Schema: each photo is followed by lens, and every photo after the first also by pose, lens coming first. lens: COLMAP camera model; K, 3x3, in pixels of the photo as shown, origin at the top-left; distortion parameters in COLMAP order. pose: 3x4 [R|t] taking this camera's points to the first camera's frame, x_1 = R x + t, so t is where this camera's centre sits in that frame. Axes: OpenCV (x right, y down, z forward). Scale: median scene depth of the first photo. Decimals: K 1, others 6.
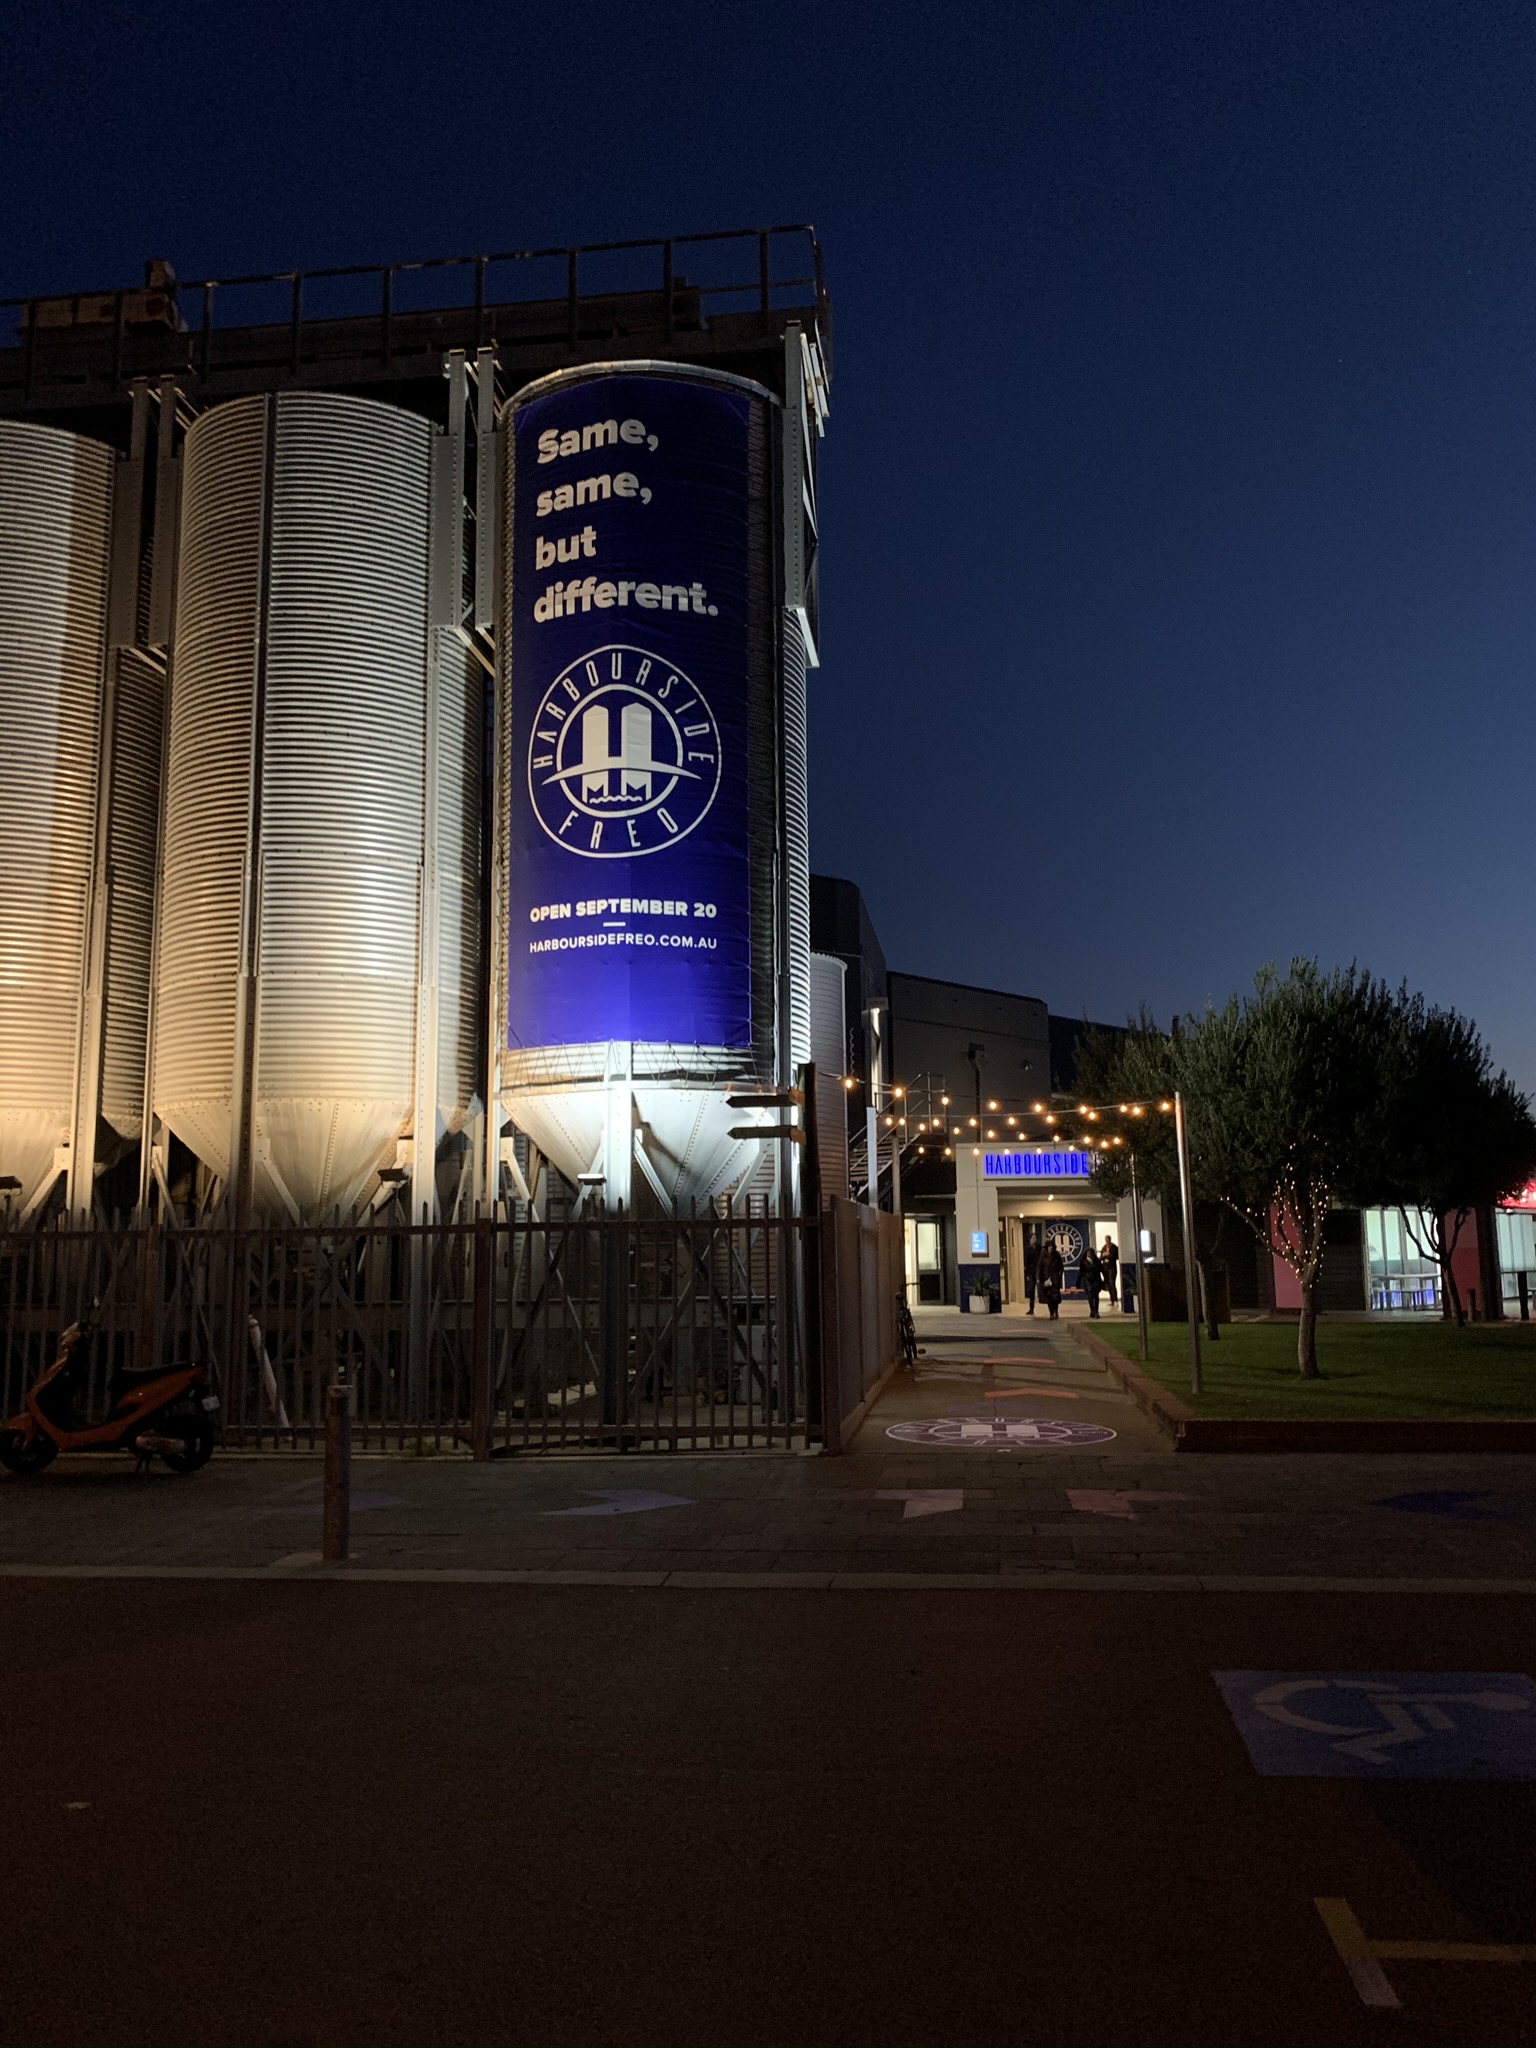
lens RADIAL K [[1550.0, 0, 792.5], [0, 1550.0, 1023.2], [0, 0, 1]] dist [0.161604, -0.448274]
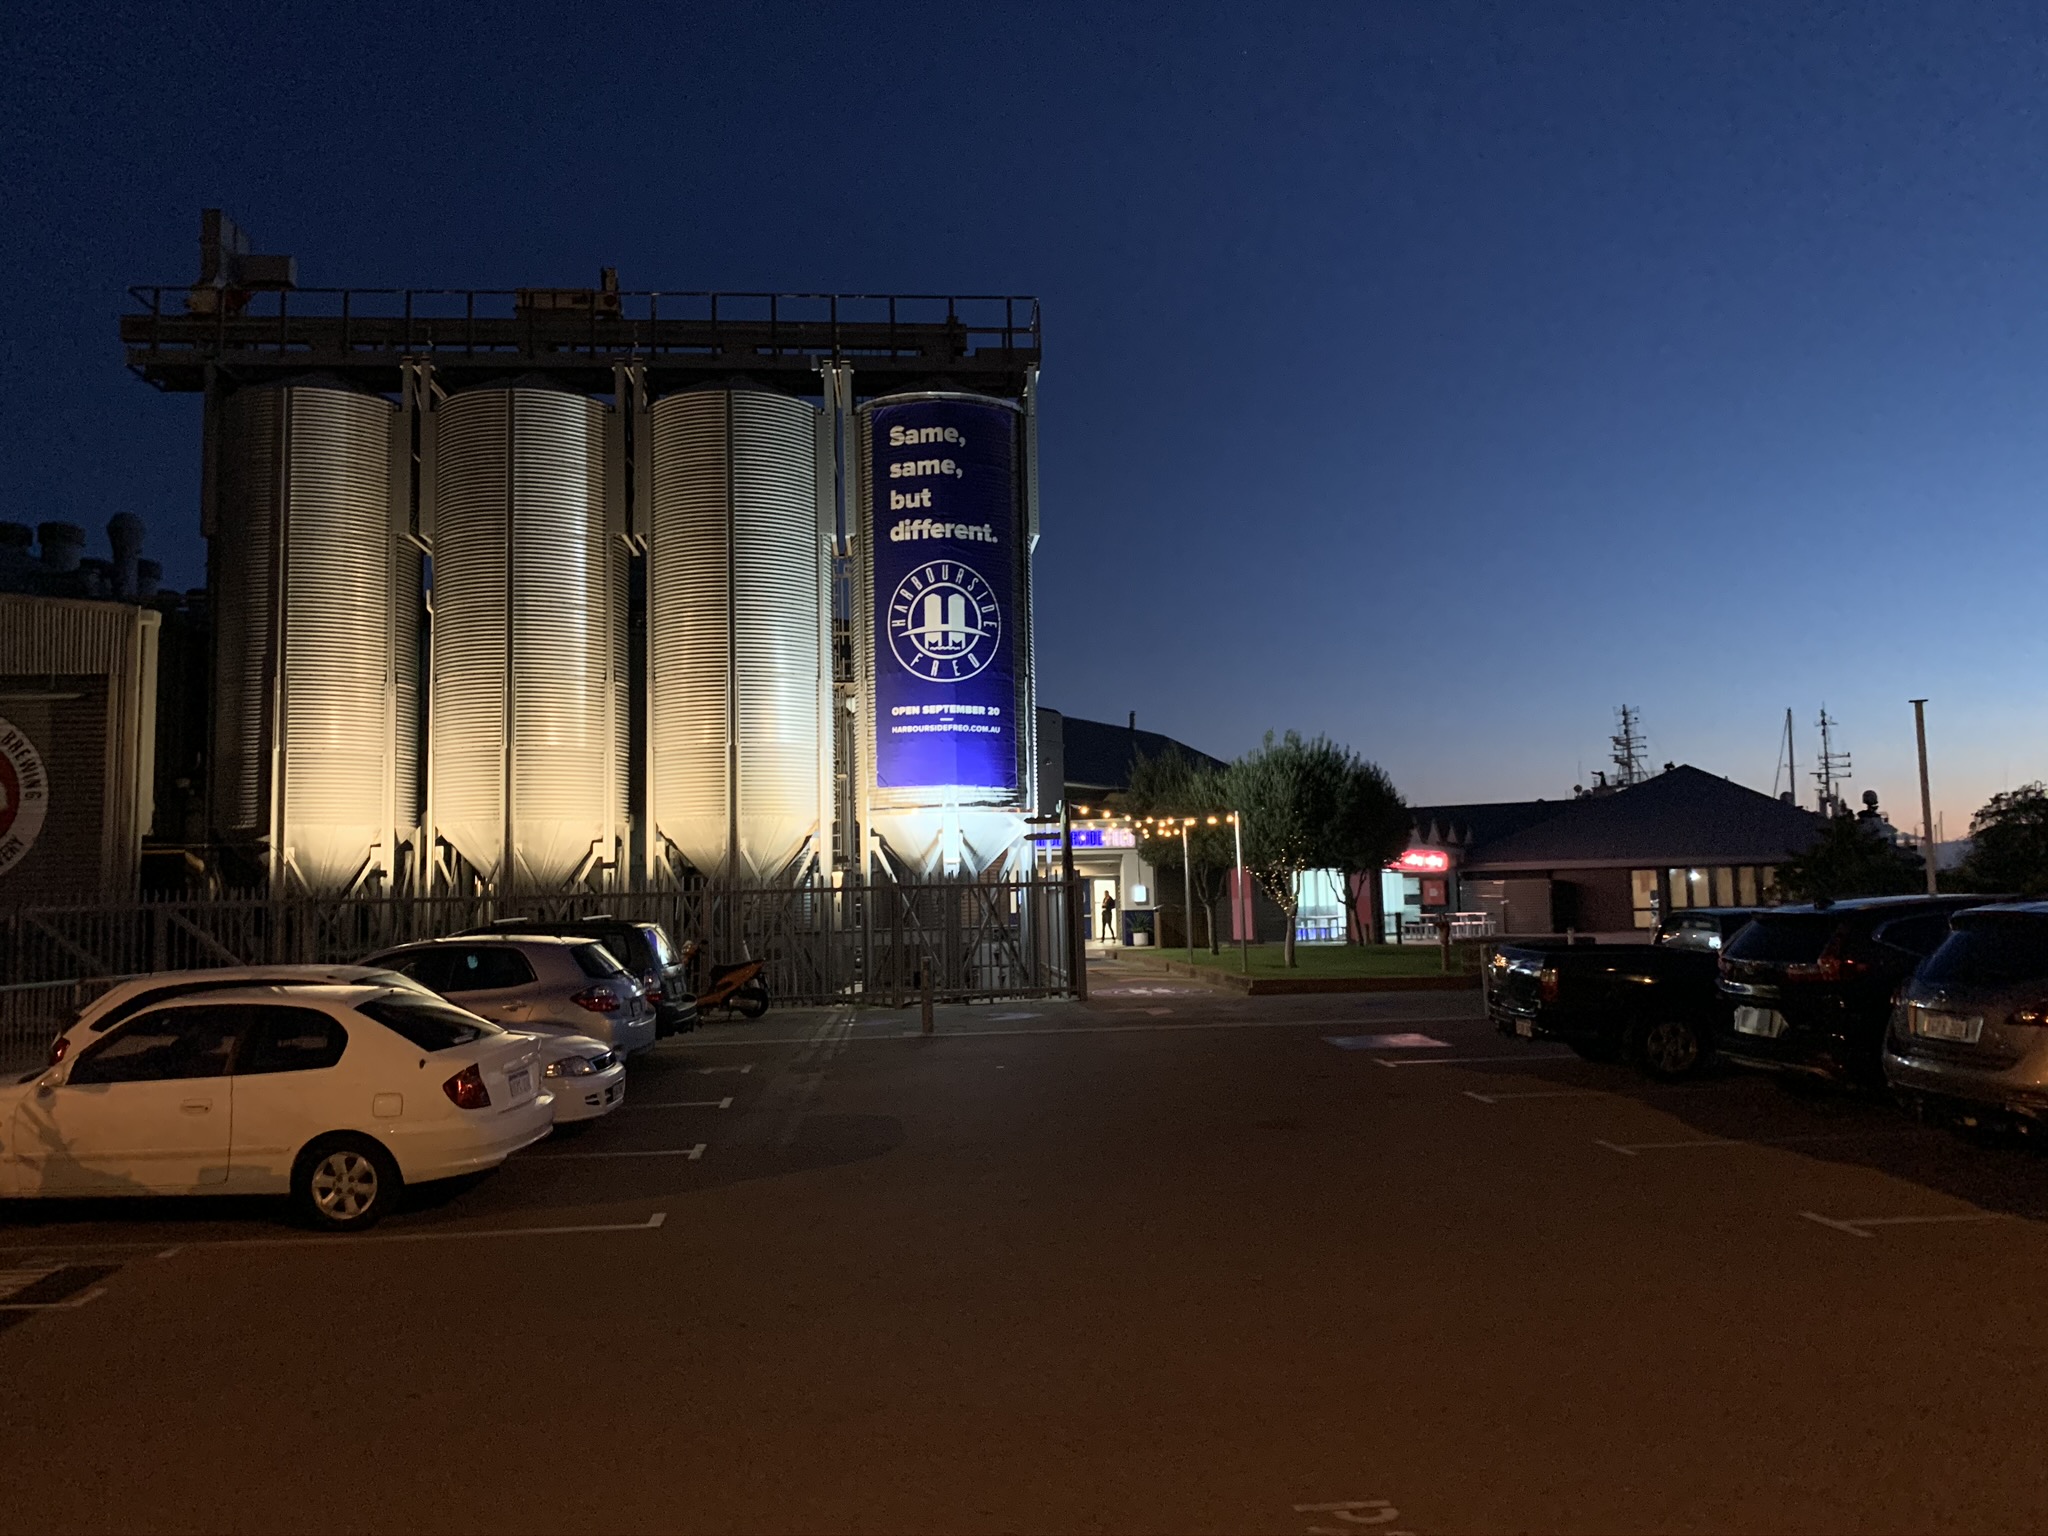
lens RADIAL K [[1550.0, 0, 1024.0], [0, 1550.0, 768.0], [0, 0, 1]] dist [0.161604, -0.448274]
pose [[0.978550, 0.007273, 0.205882, -0.380511], [-0.018228, 0.998514, 0.051361, -0.097362], [-0.205203, -0.054013, 0.977228, -0.741506]]
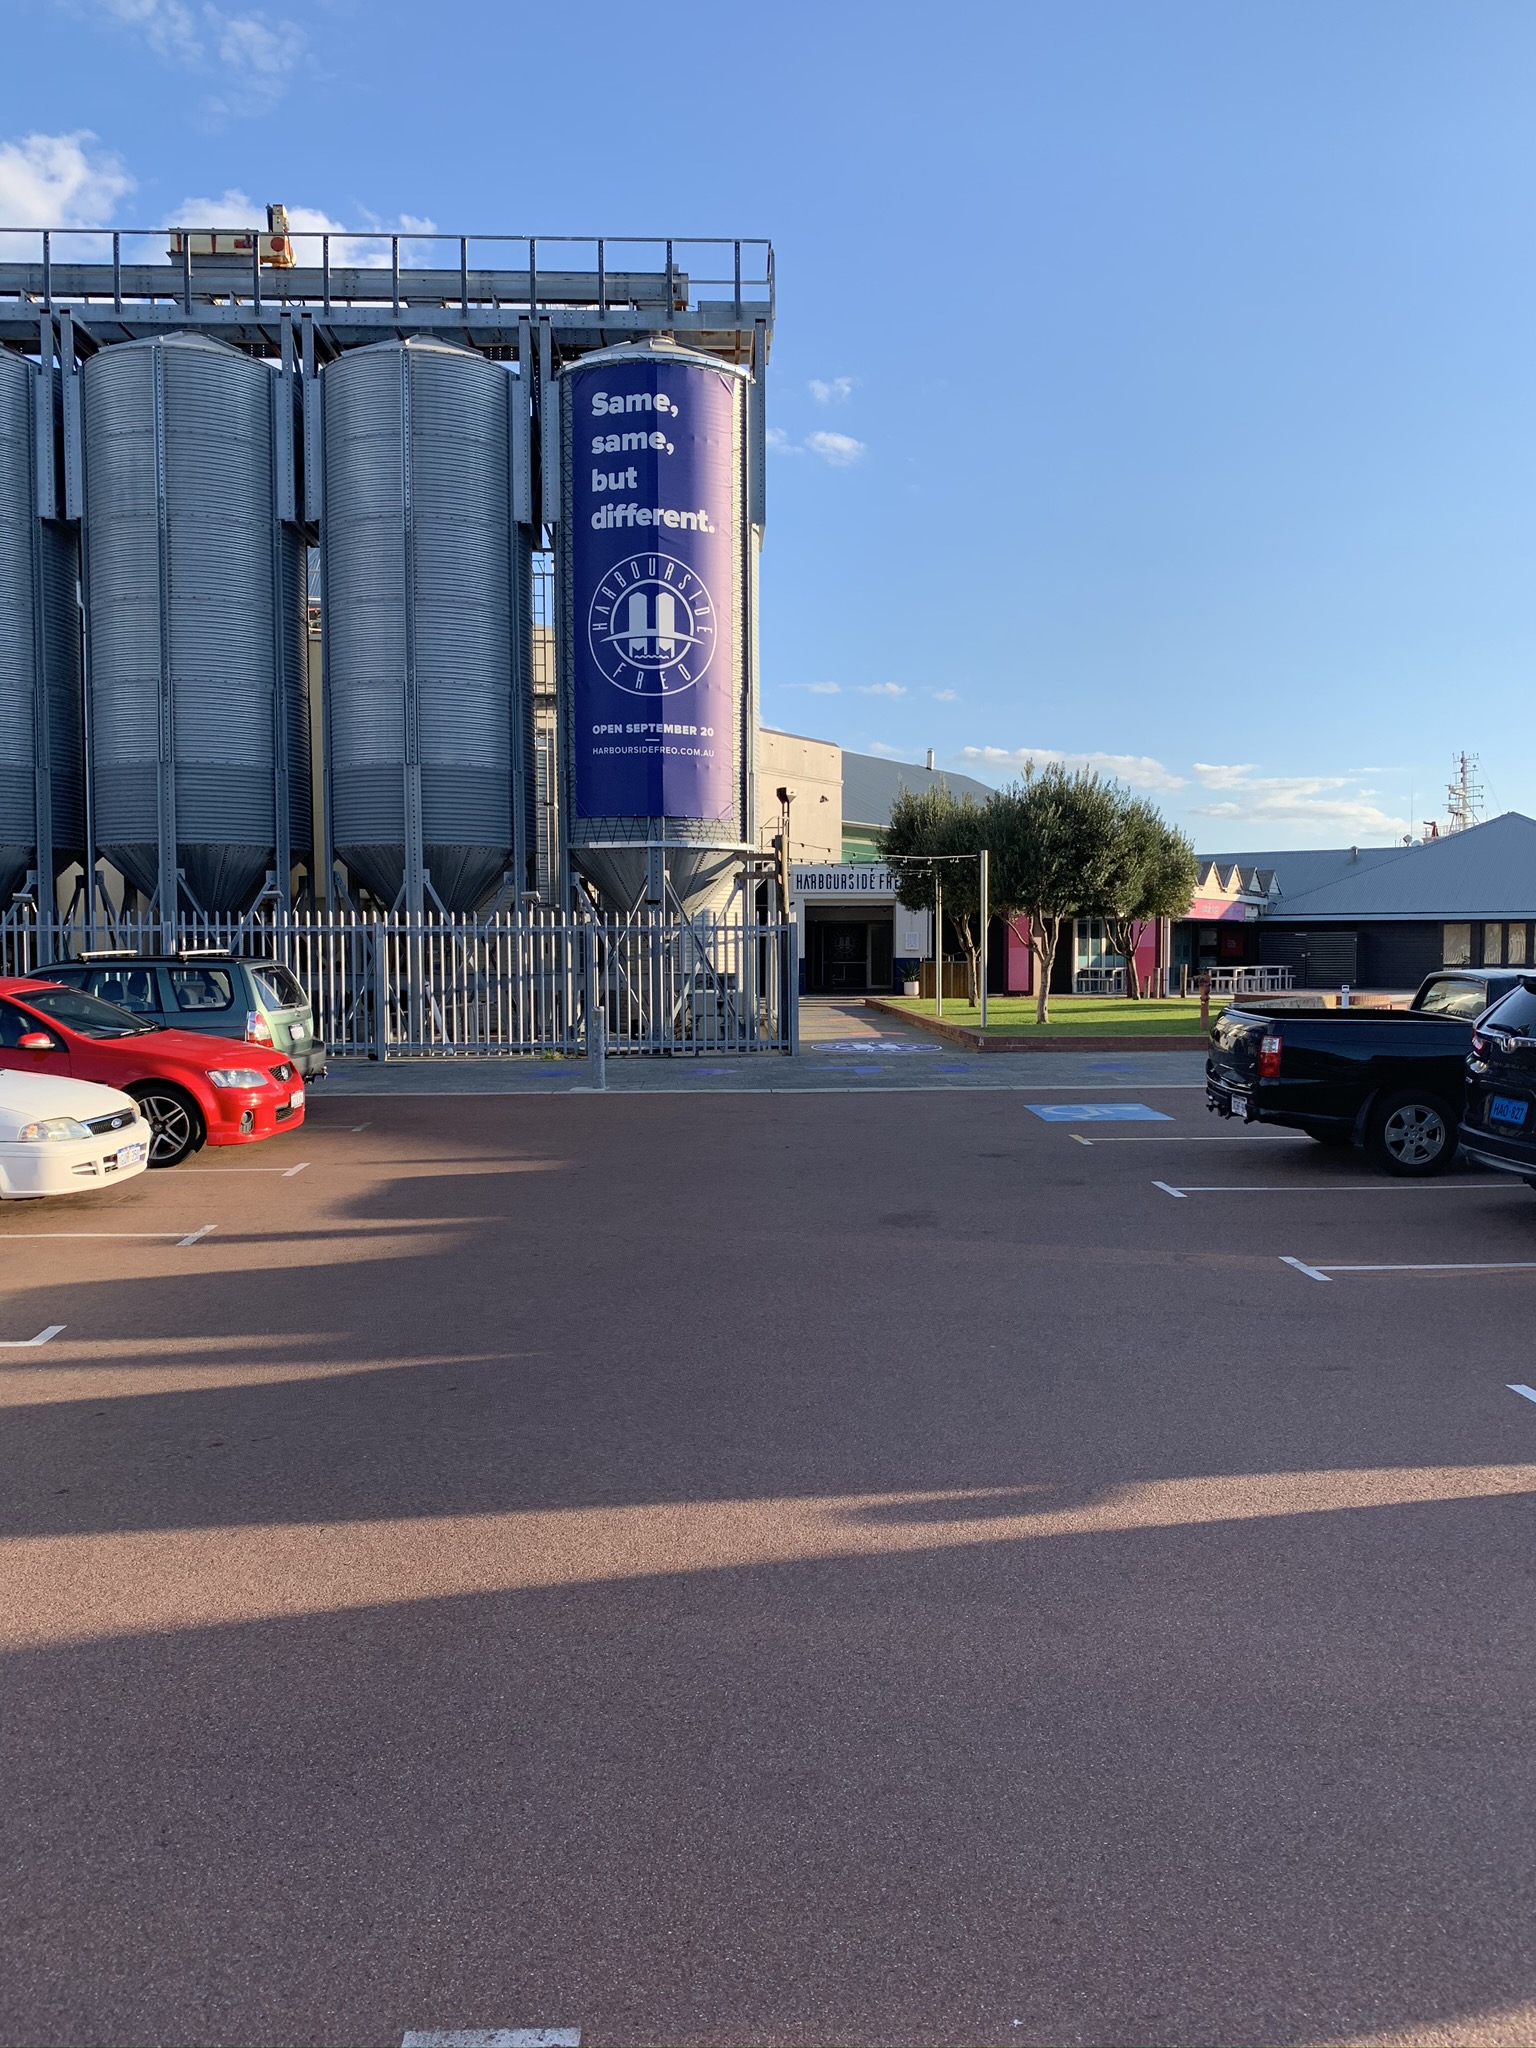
lens RADIAL K [[1550.0, 0, 792.5], [0, 1550.0, 1023.2], [0, 0, 1]] dist [0.161604, -0.448274]
pose [[0.985222, 0.002405, 0.171268, -0.236478], [-0.034868, 0.981781, 0.186789, -0.078726], [-0.167698, -0.190001, 0.967356, -0.597571]]
